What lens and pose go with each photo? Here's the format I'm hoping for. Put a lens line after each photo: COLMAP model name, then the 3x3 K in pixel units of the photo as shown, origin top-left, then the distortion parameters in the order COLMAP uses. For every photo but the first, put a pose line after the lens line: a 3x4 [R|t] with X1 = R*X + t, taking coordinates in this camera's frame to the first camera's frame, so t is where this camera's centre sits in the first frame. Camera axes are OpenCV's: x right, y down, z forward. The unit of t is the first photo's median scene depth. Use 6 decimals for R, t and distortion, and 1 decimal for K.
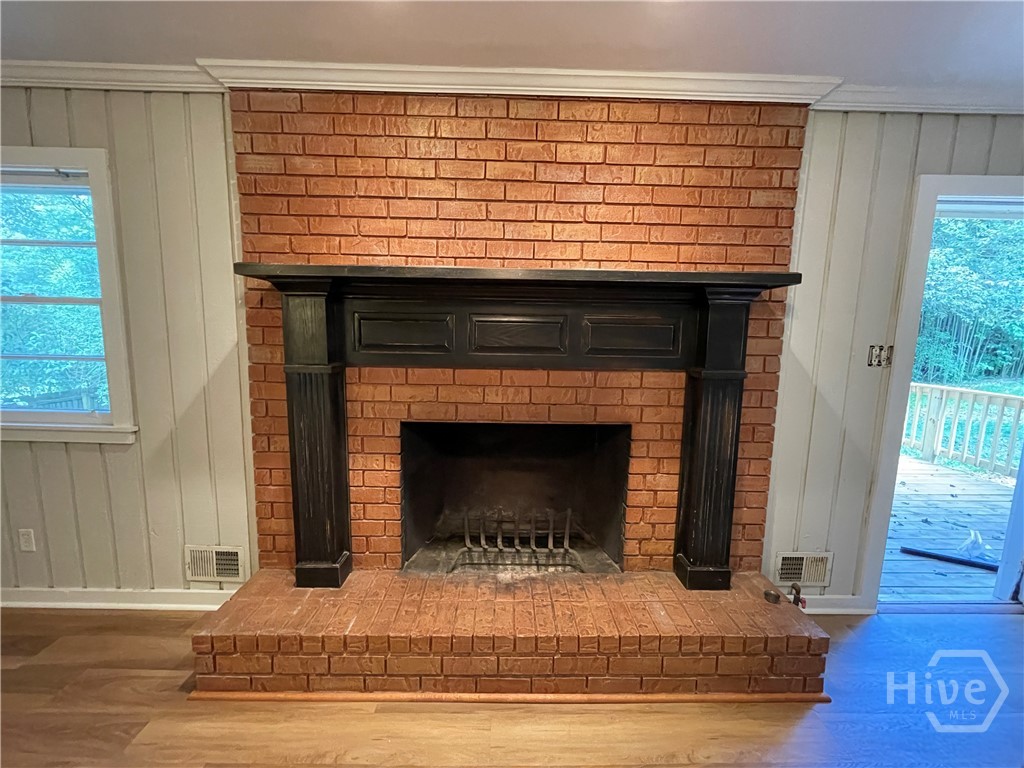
lens RADIAL K [[416.9, 0, 509.7], [0, 416.9, 383.2], [0, 0, 1]] dist [-0.000130, 0.000327]
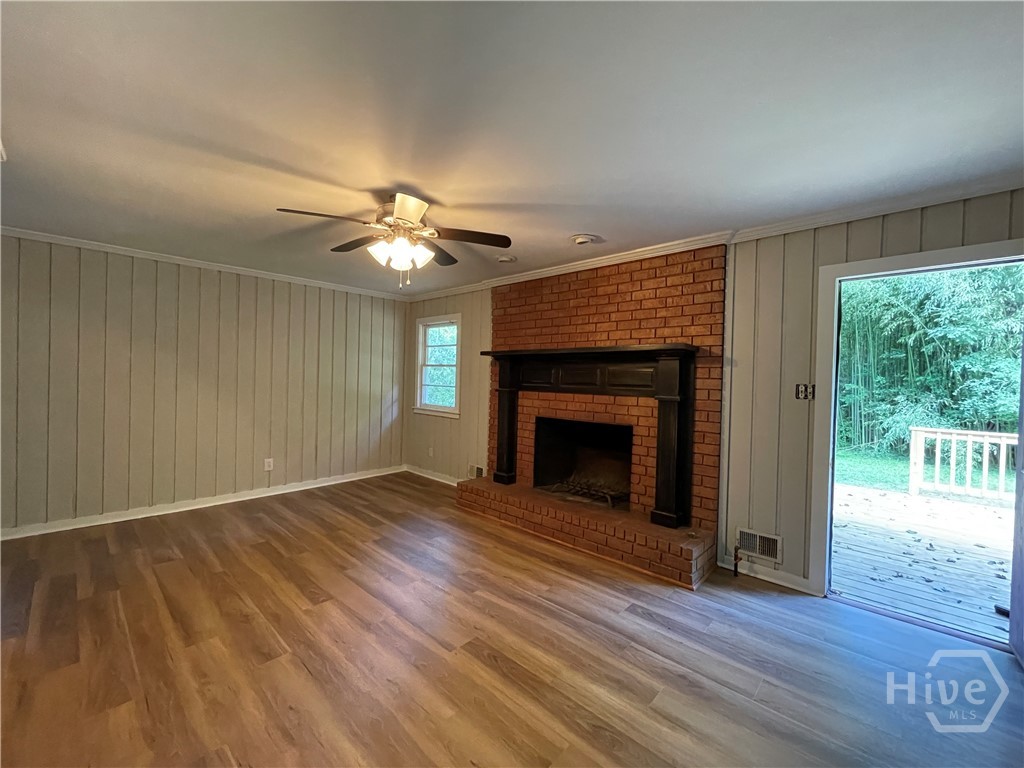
lens RADIAL K [[416.9, 0, 509.7], [0, 416.9, 383.2], [0, 0, 1]] dist [-0.000130, 0.000327]
pose [[0.718013, 0.006486, -0.696000, 1.181422], [-0.101100, 0.990323, -0.095069, 0.142860], [0.688648, 0.138627, 0.711721, -0.694663]]
